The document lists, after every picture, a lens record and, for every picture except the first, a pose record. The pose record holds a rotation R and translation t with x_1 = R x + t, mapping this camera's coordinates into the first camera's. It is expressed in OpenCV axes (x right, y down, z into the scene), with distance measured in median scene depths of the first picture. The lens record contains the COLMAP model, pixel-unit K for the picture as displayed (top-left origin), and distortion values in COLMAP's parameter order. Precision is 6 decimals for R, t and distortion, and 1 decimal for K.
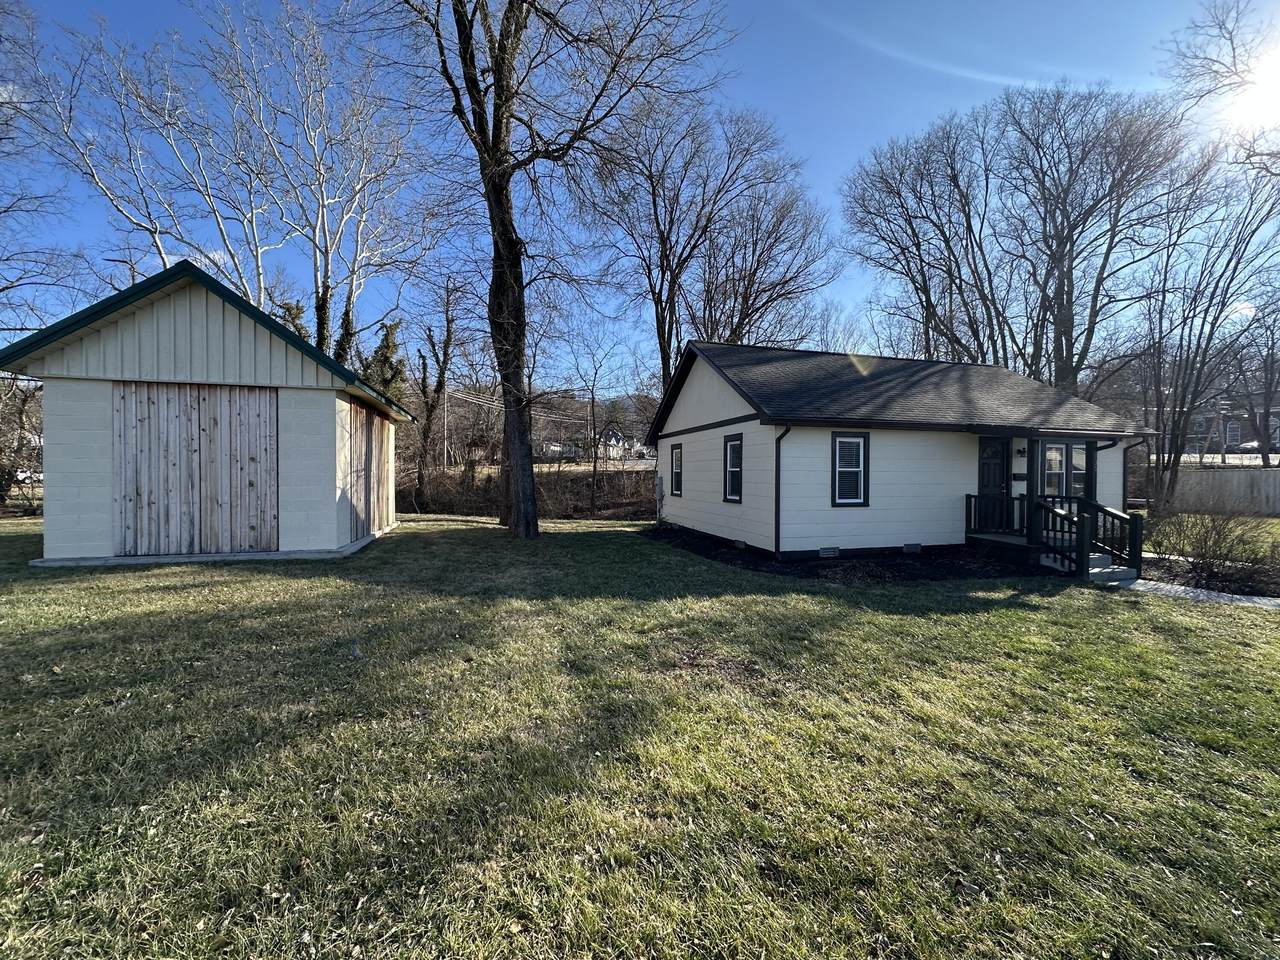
lens RADIAL K [[513.2, 0, 639.7], [0, 513.2, 479.0], [0, 0, 1]] dist [-0.001700, -0.000044]
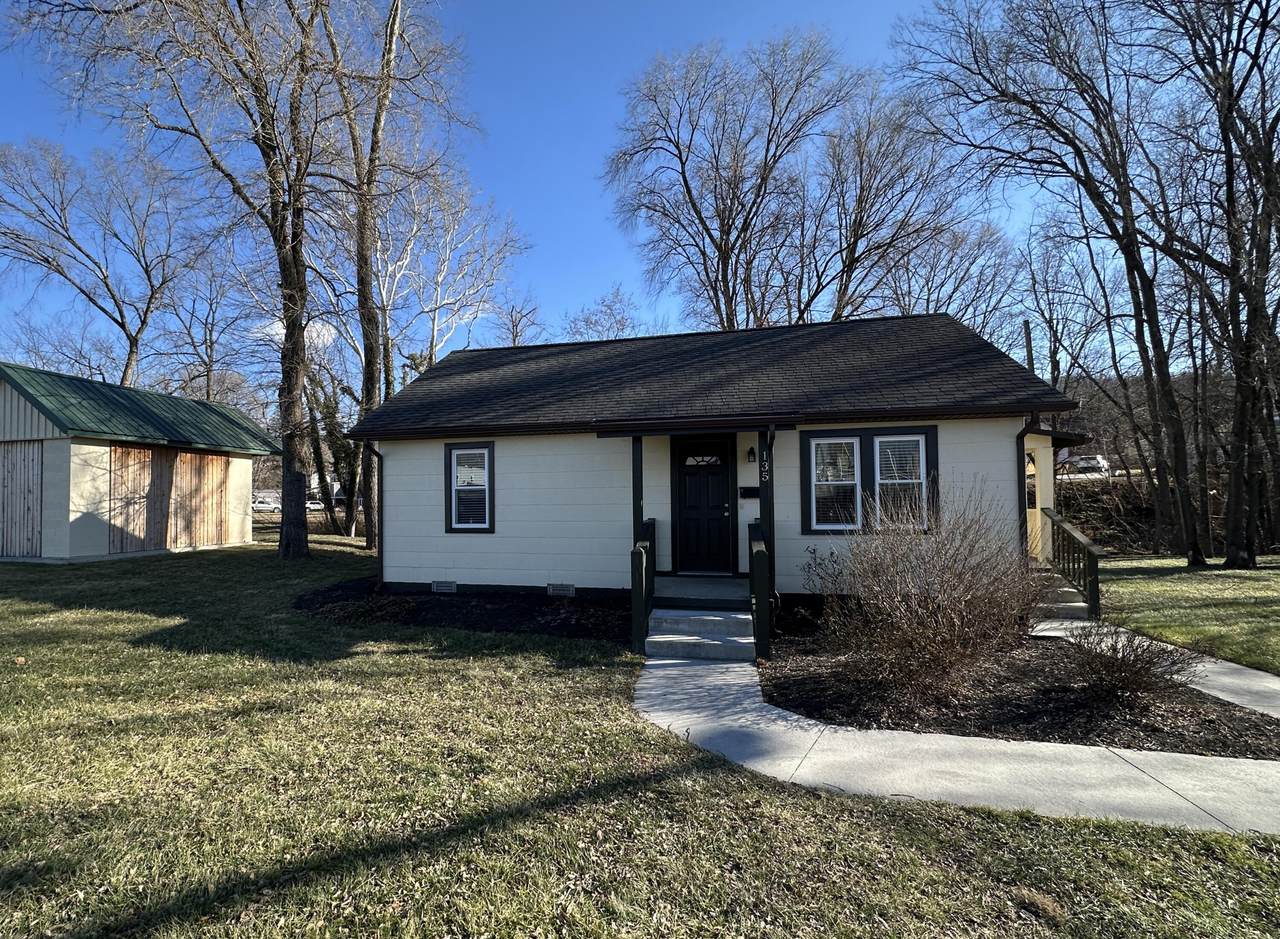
lens RADIAL K [[573.2, 0, 639.9], [0, 573.2, 473.1], [0, 0, 1]] dist [0.004003, 0.000302]
pose [[0.866349, -0.033375, -0.498323, 1.091978], [0.012190, 0.998881, -0.045706, 0.003653], [0.499291, 0.033523, 0.865786, 0.335490]]
